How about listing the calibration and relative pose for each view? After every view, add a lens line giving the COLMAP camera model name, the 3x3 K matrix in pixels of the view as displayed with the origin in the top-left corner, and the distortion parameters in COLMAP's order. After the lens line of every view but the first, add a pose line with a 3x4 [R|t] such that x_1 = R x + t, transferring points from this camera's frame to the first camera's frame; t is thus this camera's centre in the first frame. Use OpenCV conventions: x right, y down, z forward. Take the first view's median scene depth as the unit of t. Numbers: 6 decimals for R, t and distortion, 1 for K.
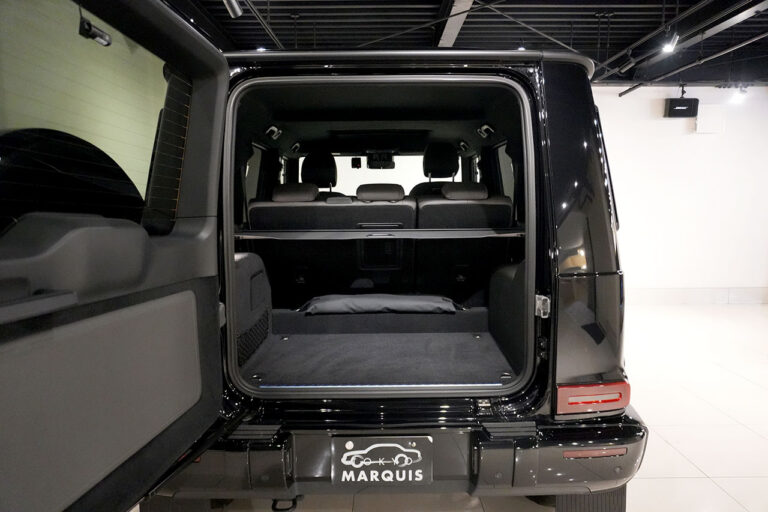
lens RADIAL K [[518.9, 0, 384.3], [0, 518.9, 257.7], [0, 0, 1]] dist [-0.012342, -0.008941]
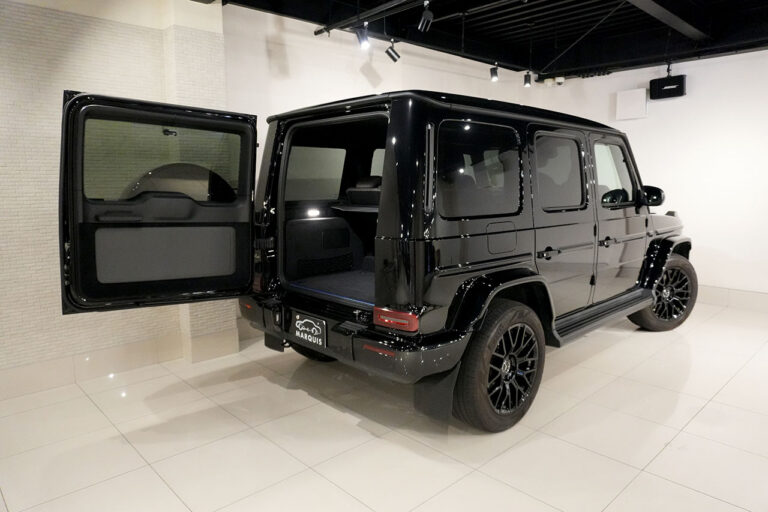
lens RADIAL K [[518.9, 0, 385.4], [0, 518.9, 256.6], [0, 0, 1]] dist [-0.012342, -0.008941]
pose [[0.659908, 0.095714, -0.745225, 1.534902], [-0.070948, 0.995359, 0.065014, -0.006763], [0.747989, 0.009969, 0.663636, -0.027848]]
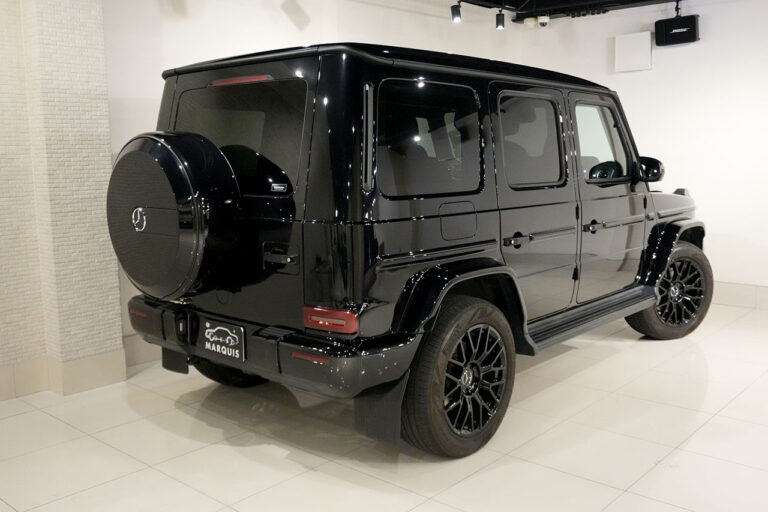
lens RADIAL K [[726.1, 0, 385.0], [0, 726.1, 254.1], [0, 0, 1]] dist [0.021953, 0.000000]
pose [[0.723960, 0.079432, -0.685253, 1.732999], [-0.058907, 0.996839, 0.053315, 0.012492], [0.687322, 0.001768, 0.726351, -0.186172]]
